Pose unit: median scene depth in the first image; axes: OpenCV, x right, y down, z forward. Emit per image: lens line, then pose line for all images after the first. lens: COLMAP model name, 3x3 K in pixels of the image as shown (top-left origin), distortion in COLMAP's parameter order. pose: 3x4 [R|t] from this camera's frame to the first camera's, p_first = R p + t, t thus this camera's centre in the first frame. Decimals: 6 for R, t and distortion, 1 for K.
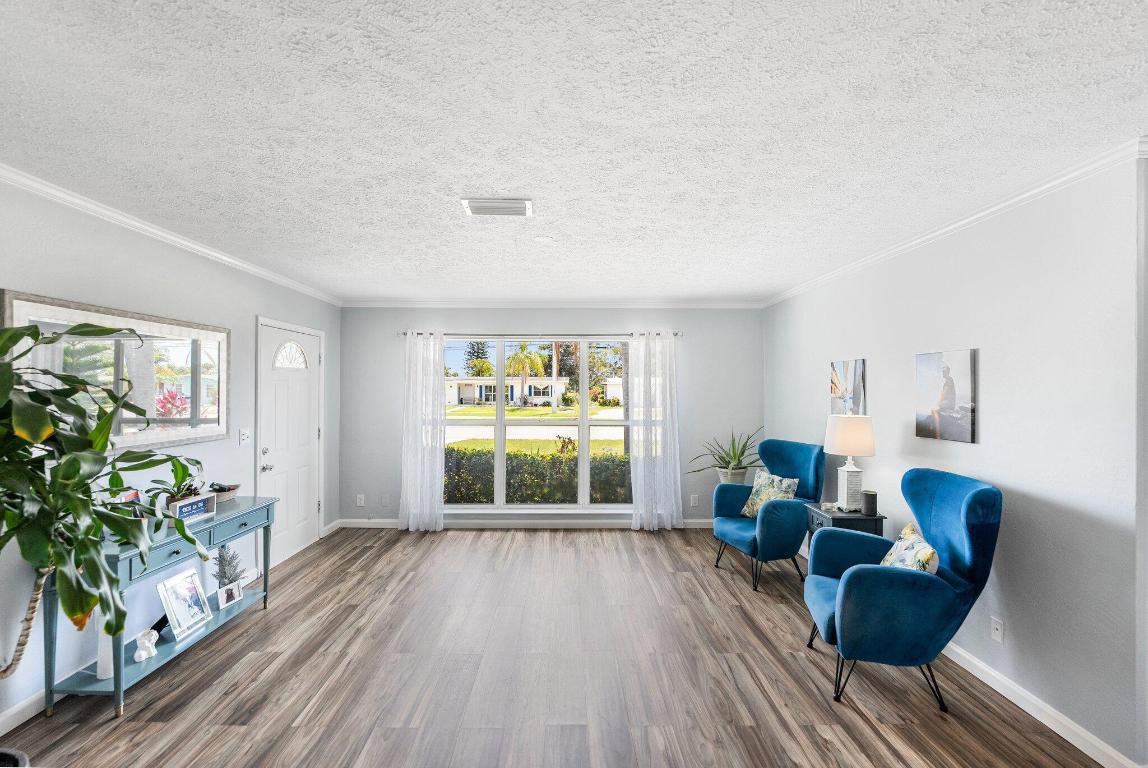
lens RADIAL K [[474.2, 0, 545.9], [0, 474.2, 384.8], [0, 0, 1]] dist [-0.009523, 0.001328]
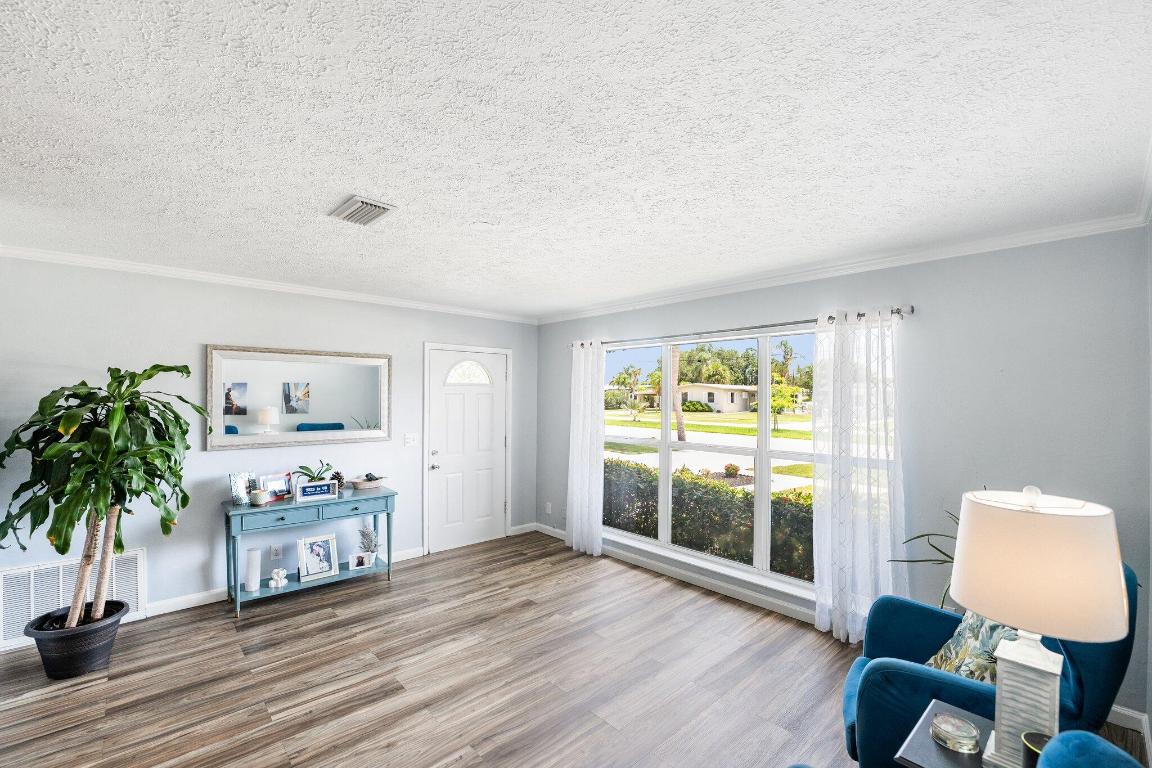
lens RADIAL K [[475.8, 0, 557.1], [0, 475.8, 391.9], [0, 0, 1]] dist [-0.009523, 0.001328]
pose [[0.679558, -0.004508, -0.733608, 0.422437], [0.002776, 0.999990, -0.003573, -0.009066], [0.733616, 0.000391, 0.679564, 0.326091]]
